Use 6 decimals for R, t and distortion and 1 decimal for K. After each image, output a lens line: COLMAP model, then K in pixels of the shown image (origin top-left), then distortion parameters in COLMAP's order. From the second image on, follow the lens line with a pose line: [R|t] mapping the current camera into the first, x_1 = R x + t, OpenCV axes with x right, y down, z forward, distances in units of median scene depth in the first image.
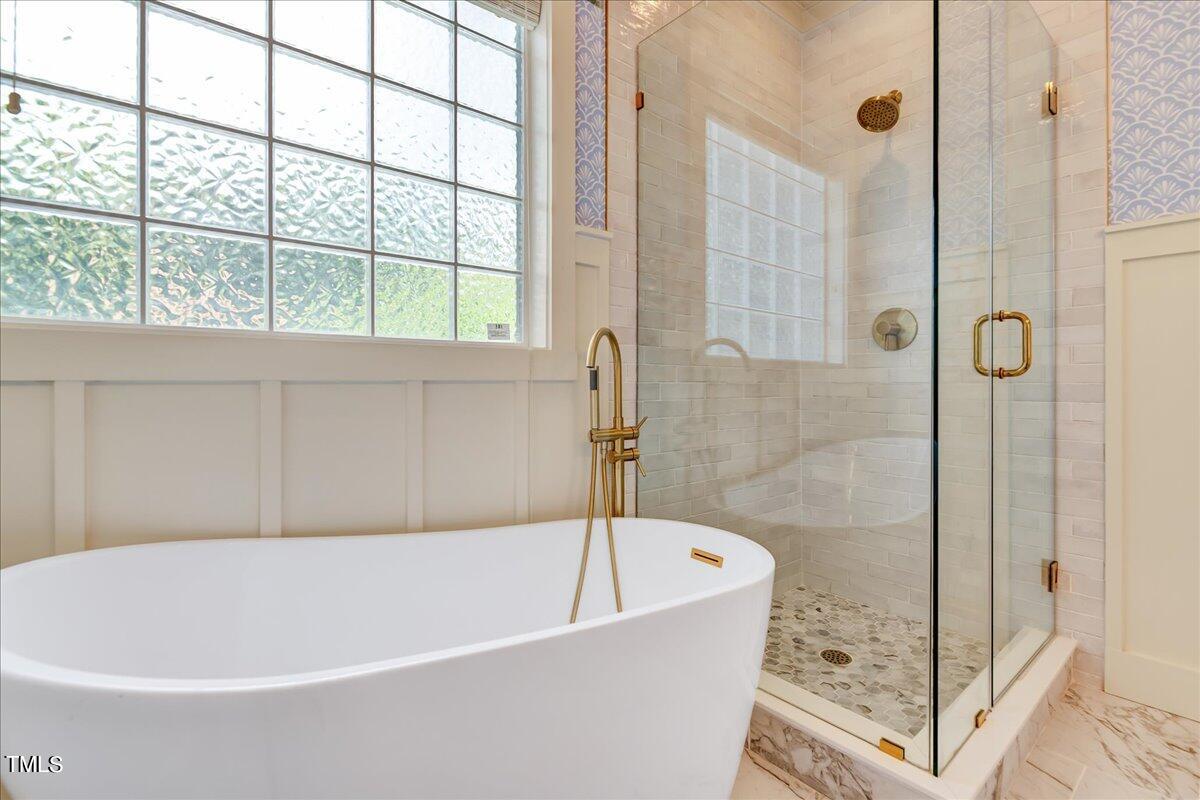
lens RADIAL K [[539.3, 0, 599.9], [0, 539.3, 381.9], [0, 0, 1]] dist [-0.011252, 0.000222]
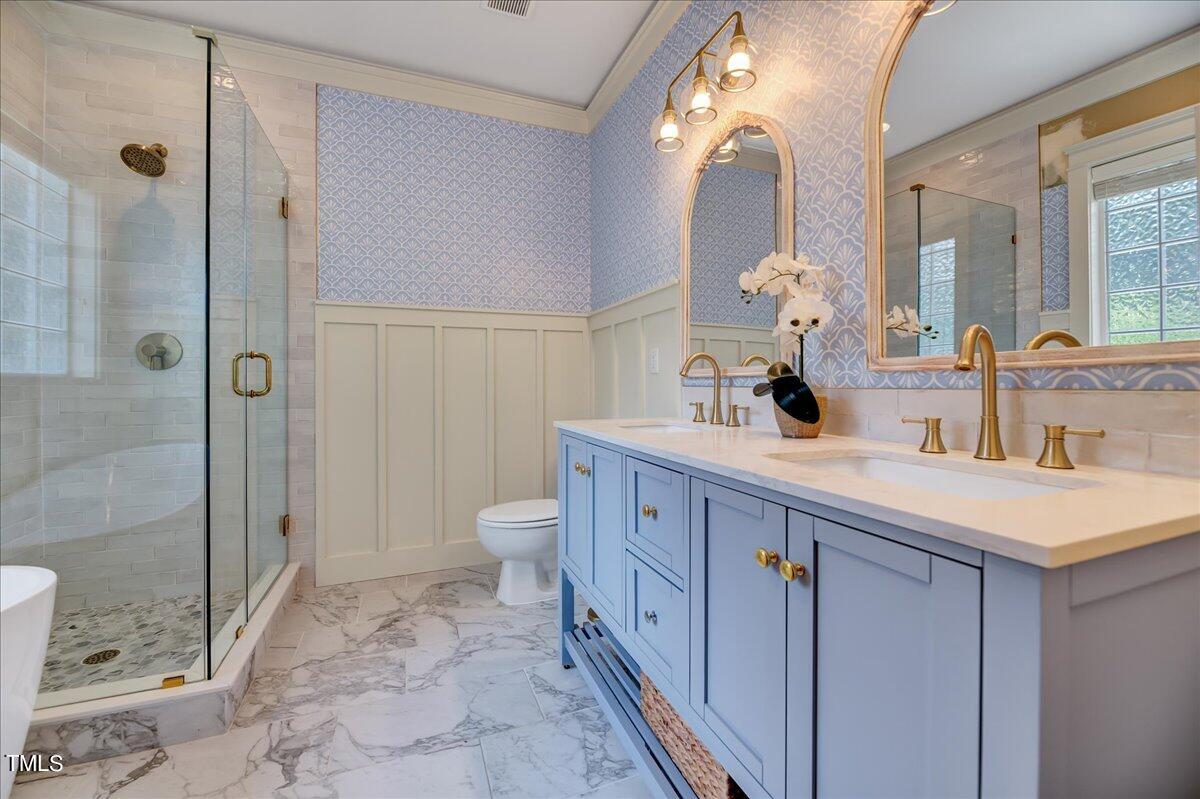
lens RADIAL K [[497.0, 0, 595.3], [0, 497.0, 381.9], [0, 0, 1]] dist [0.012595, -0.005719]
pose [[0.314919, -0.000797, 0.949118, -0.210767], [0.002443, 0.999997, 0.000029, -0.036988], [-0.949115, 0.002309, 0.314920, -0.269047]]
